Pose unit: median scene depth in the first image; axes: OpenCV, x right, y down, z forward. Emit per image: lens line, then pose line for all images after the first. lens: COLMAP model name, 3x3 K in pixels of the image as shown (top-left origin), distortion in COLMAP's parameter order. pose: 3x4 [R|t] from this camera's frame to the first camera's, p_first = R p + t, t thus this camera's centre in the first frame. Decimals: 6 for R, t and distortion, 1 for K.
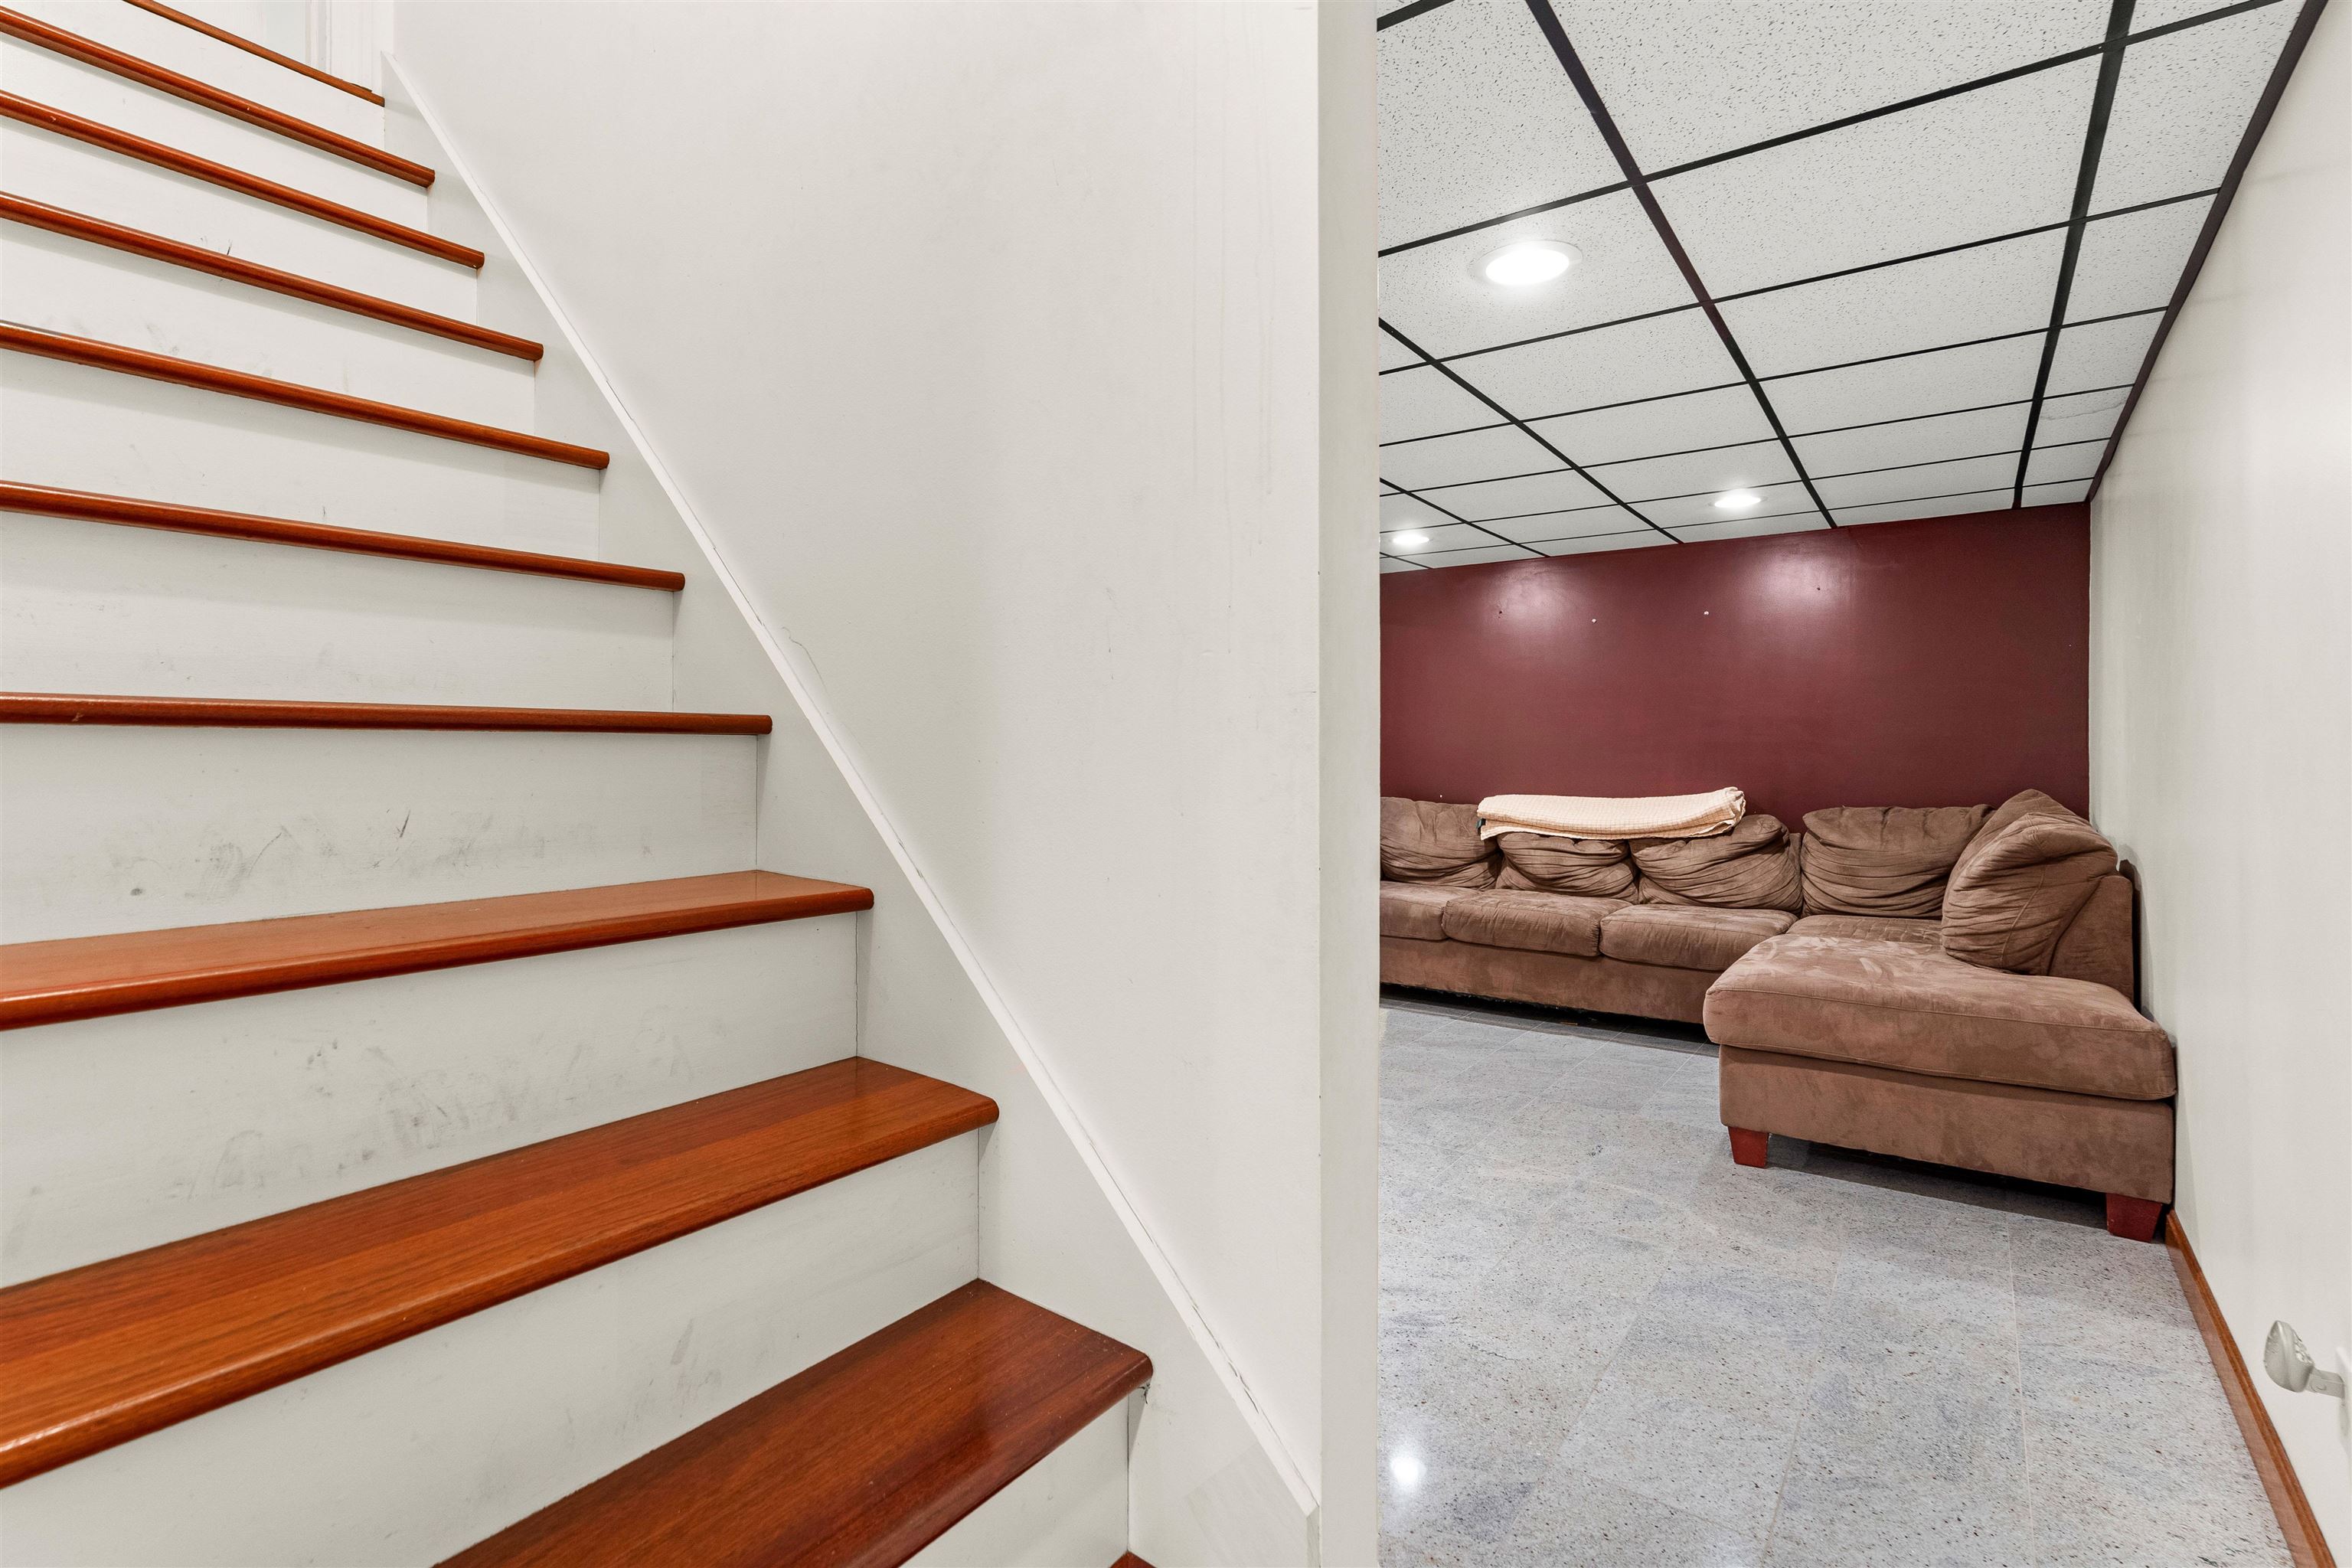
lens RADIAL K [[1102.6, 0, 1187.7], [0, 1102.6, 731.6], [0, 0, 1]] dist [-0.006191, 0.000514]
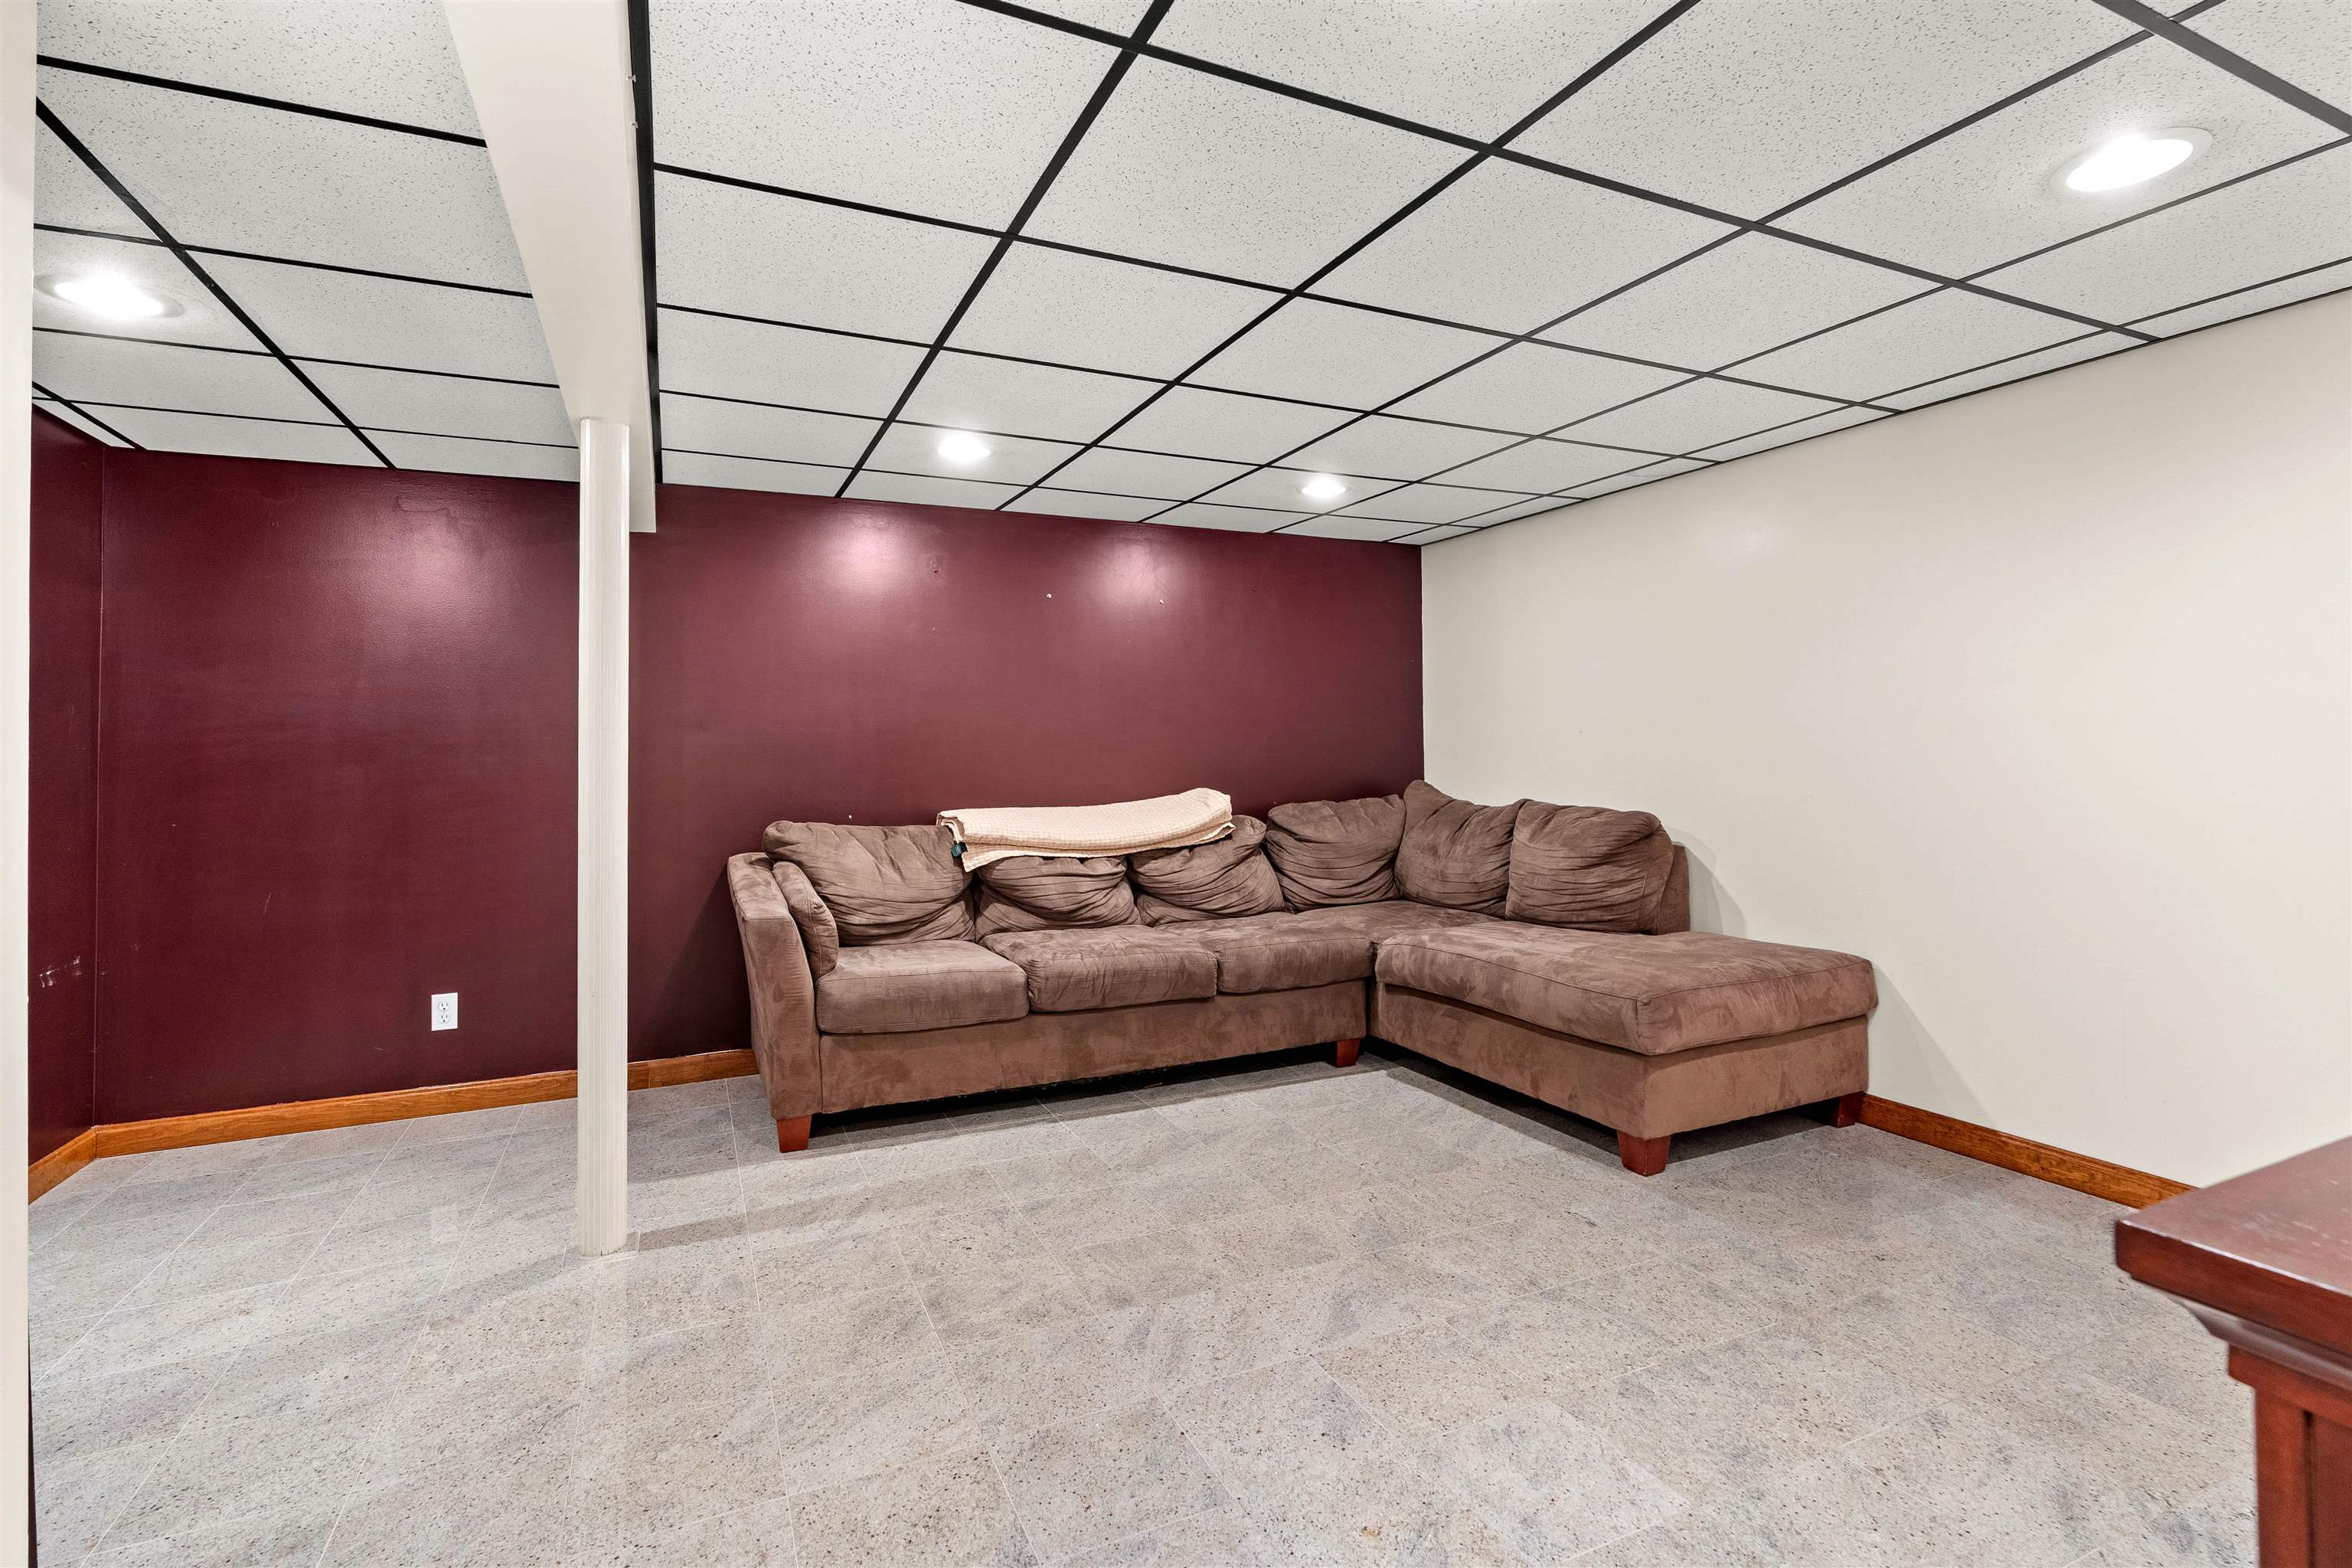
lens RADIAL K [[1102.6, 0, 1187.7], [0, 1102.6, 731.6], [0, 0, 1]] dist [-0.006191, 0.000514]
pose [[0.492647, 0.009259, 0.870180, -0.392150], [-0.005767, 0.999956, -0.007375, 0.010583], [-0.870210, -0.001385, 0.492679, 0.640712]]
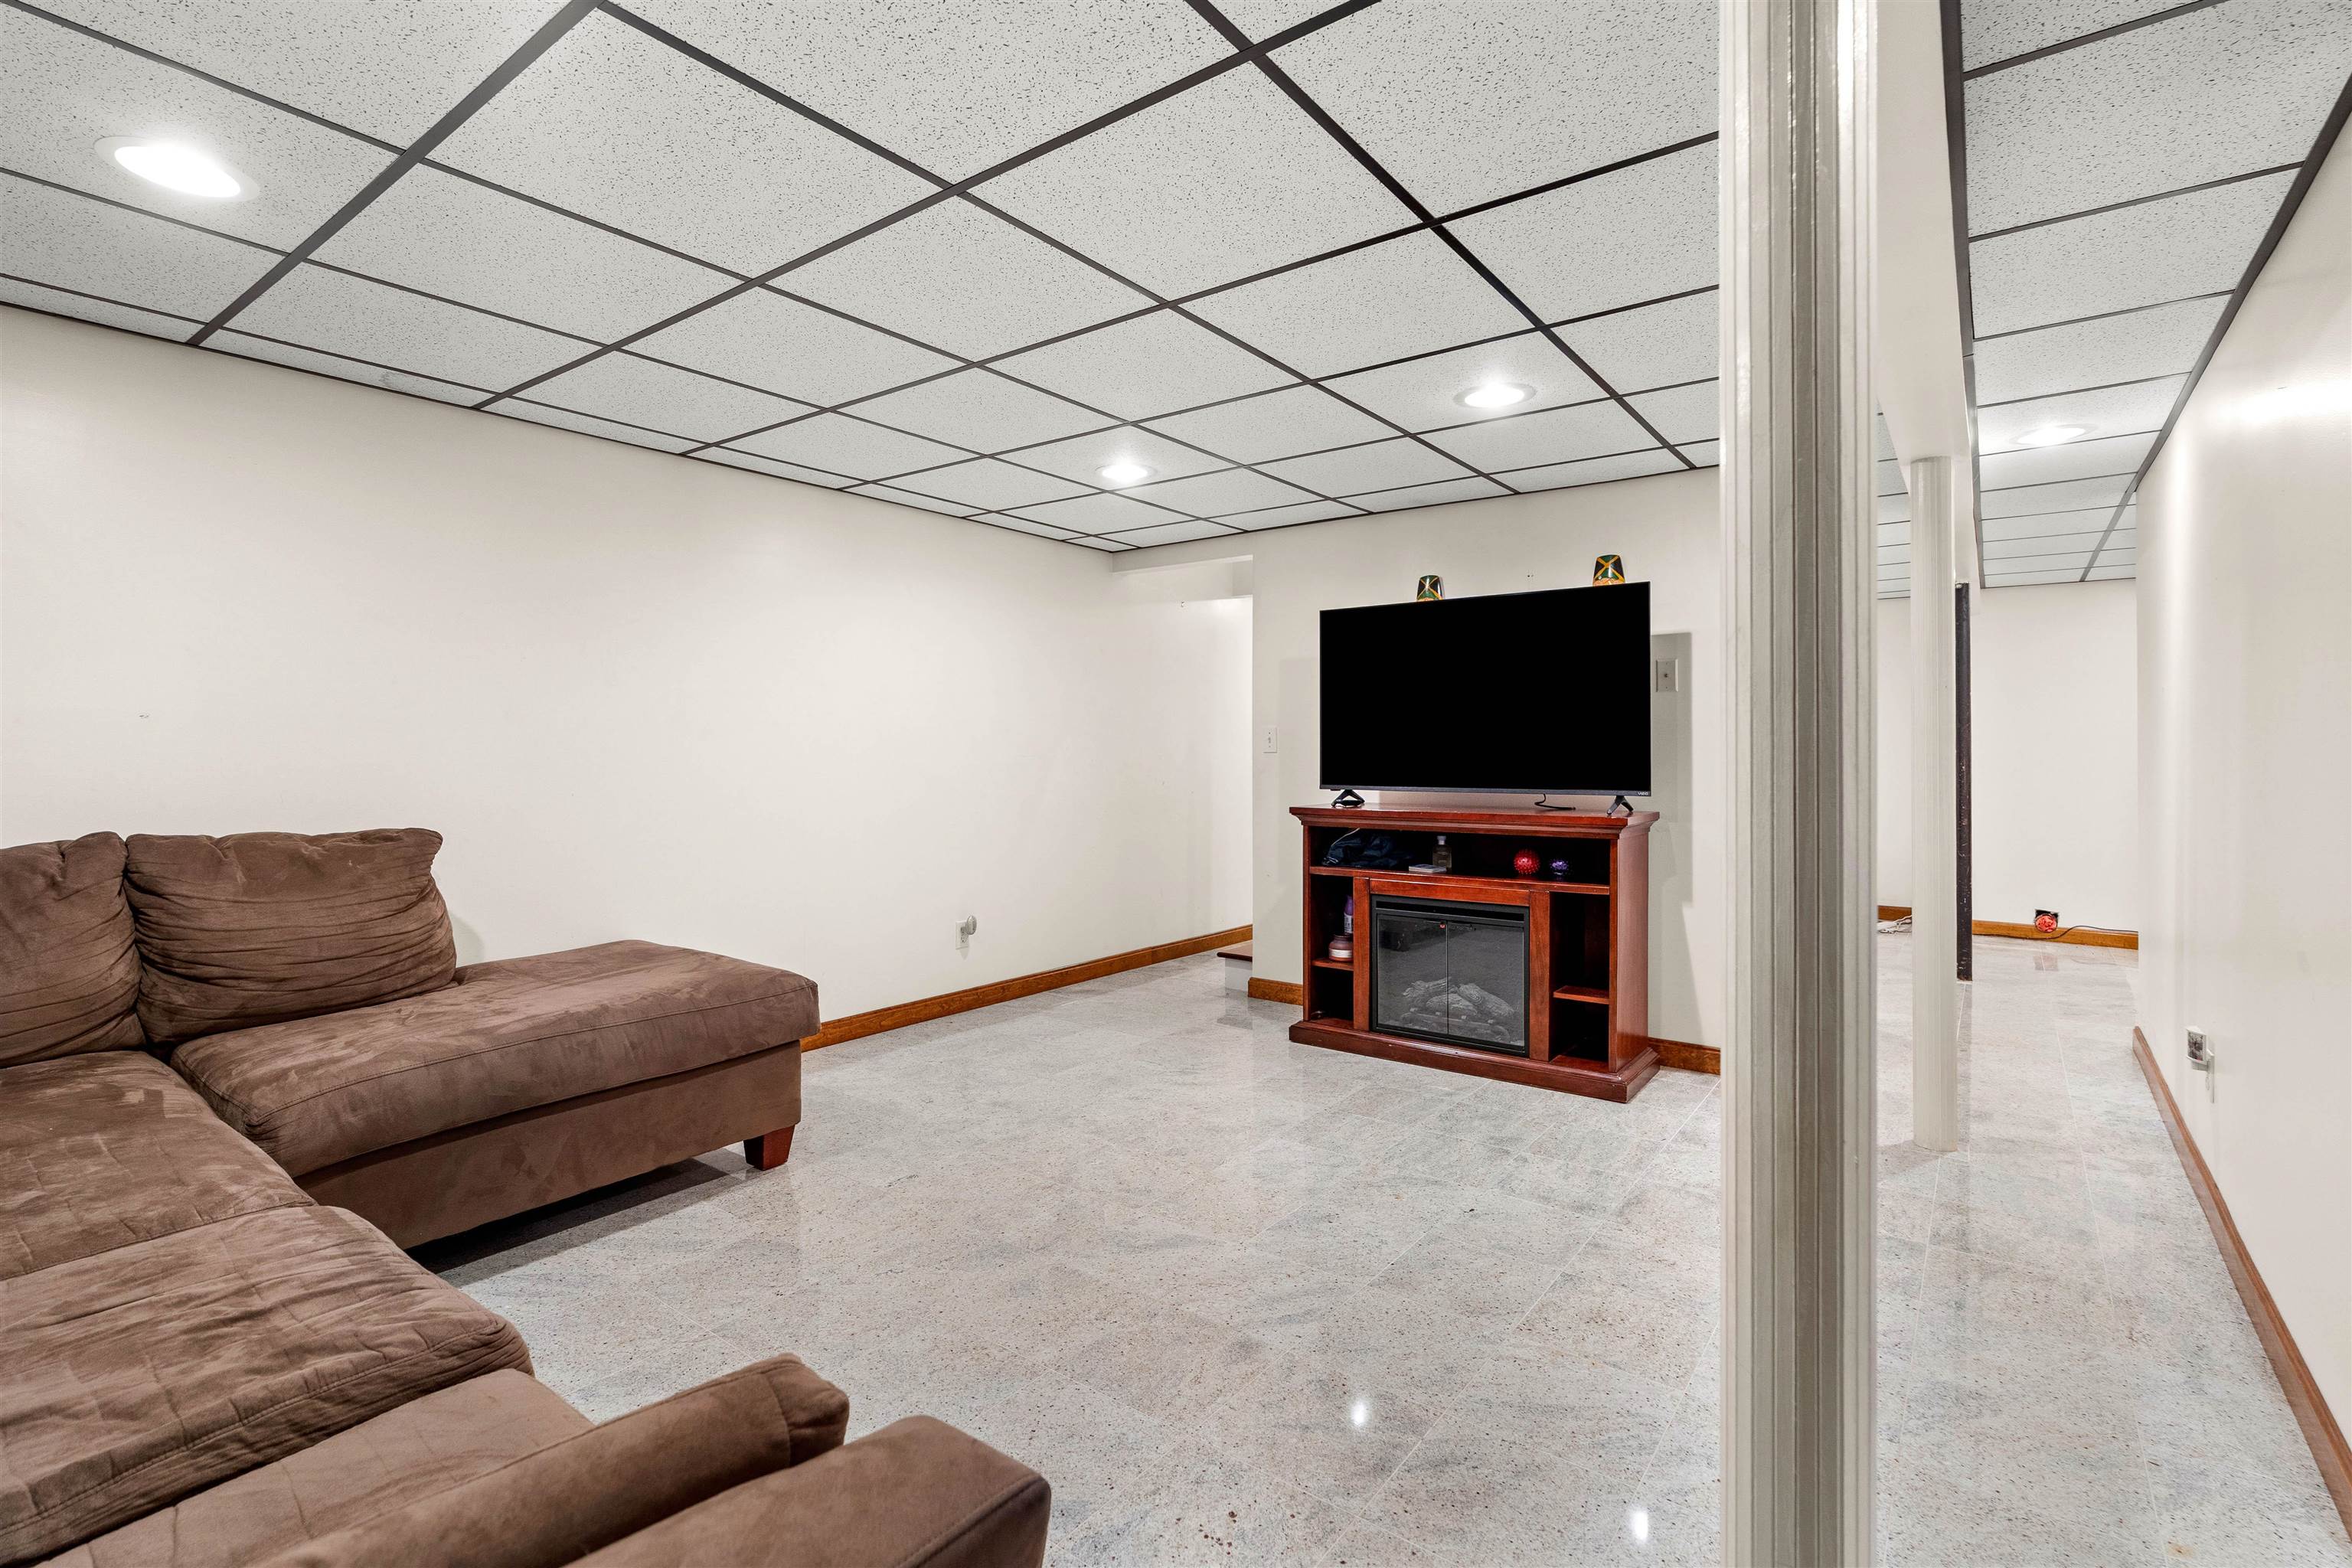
lens RADIAL K [[1063.5, 0, 1179.5], [0, 1063.5, 760.9], [0, 0, 1]] dist [-0.002884, -0.000185]
pose [[-0.999375, -0.000596, 0.035341, 0.083337], [-0.000832, 0.999977, -0.006686, 0.029420], [-0.035336, -0.006711, -0.999353, 1.417305]]
